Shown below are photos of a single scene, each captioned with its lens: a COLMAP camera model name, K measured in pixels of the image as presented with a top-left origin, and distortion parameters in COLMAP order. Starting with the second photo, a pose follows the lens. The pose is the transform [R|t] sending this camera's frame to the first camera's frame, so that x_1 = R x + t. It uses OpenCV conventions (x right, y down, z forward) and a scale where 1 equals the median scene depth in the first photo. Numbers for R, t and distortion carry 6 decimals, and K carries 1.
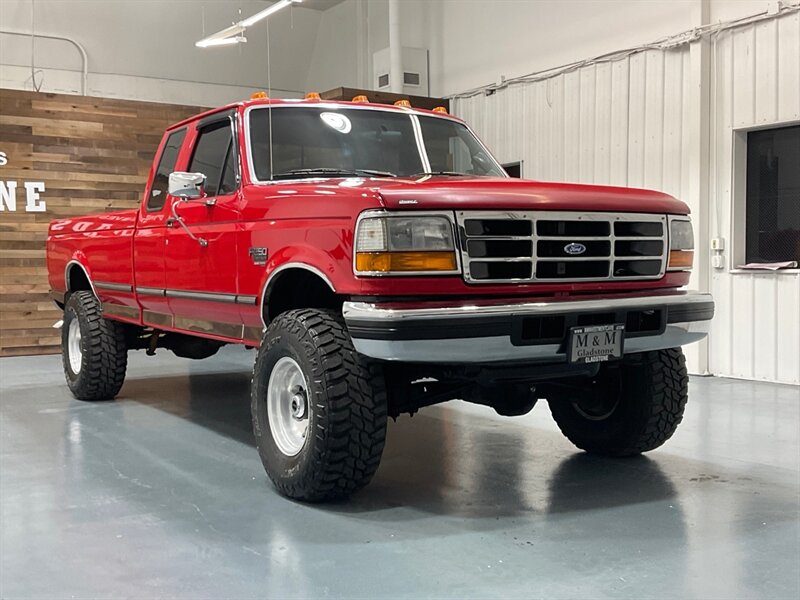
lens RADIAL K [[996.7, 0, 400.6], [0, 996.7, 311.6], [0, 0, 1]] dist [0.185020, -0.483101]
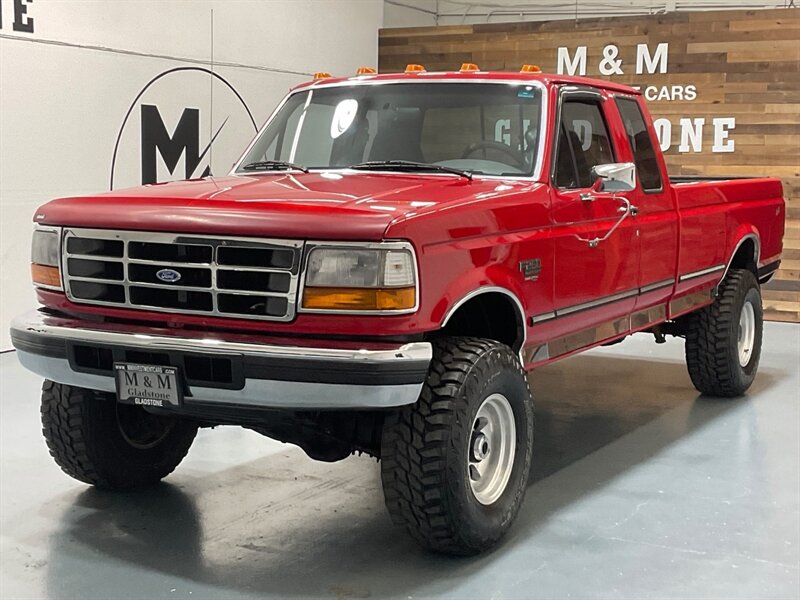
lens RADIAL K [[1246.6, 0, 400.0], [0, 1246.6, 300.0], [0, 0, 1]] dist [0.108138, 0.030922]
pose [[0.475062, 0.114432, -0.872480, 1.034815], [-0.061829, 0.993398, 0.096626, -0.134351], [0.877777, 0.008041, 0.479001, 0.545367]]
